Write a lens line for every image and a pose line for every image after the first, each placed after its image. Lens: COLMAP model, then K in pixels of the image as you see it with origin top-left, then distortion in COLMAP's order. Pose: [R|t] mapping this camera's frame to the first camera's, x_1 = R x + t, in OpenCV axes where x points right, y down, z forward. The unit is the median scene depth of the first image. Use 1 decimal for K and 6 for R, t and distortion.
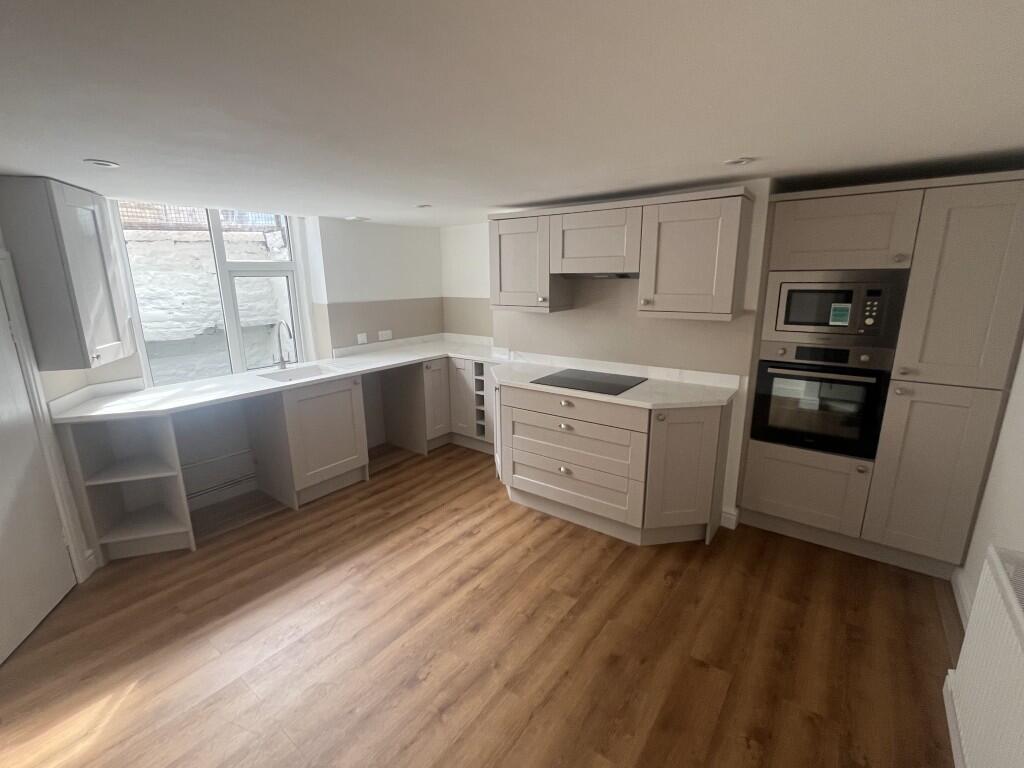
lens RADIAL K [[456.8, 0, 512.8], [0, 456.8, 383.8], [0, 0, 1]] dist [0.004146, -0.001661]
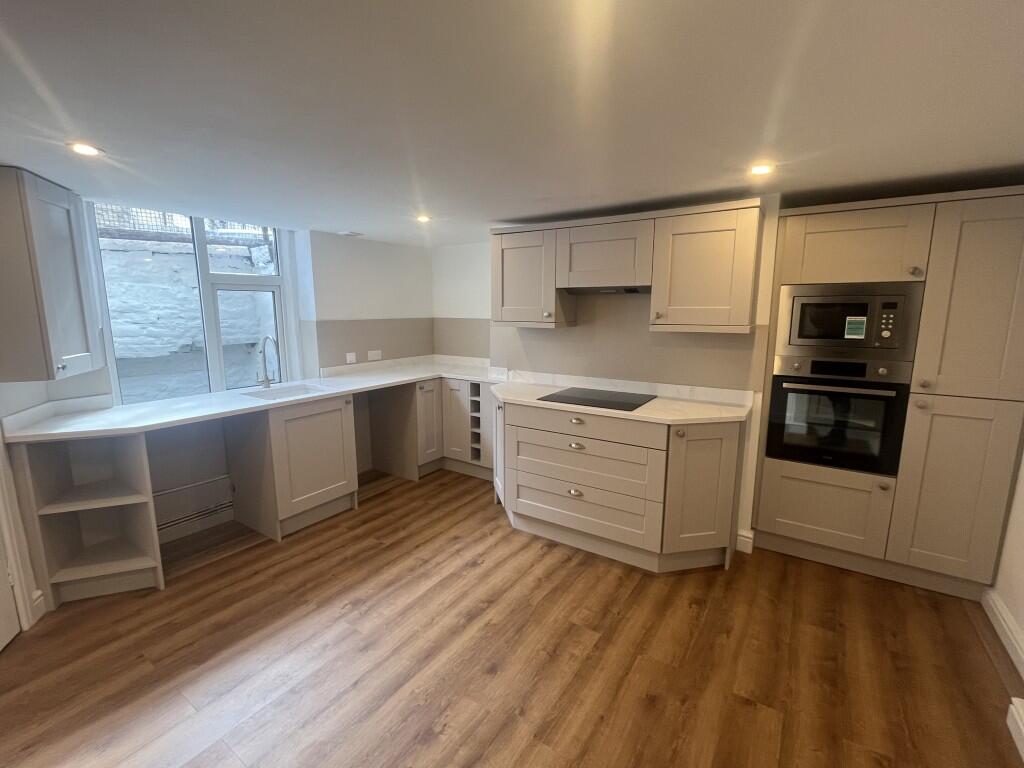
lens RADIAL K [[456.8, 0, 511.2], [0, 456.8, 384.3], [0, 0, 1]] dist [0.004146, -0.001661]
pose [[0.998456, 0.001150, 0.055530, -0.078206], [0.002665, 0.997642, -0.068576, 0.034197], [-0.055478, 0.068618, 0.996099, 0.059470]]
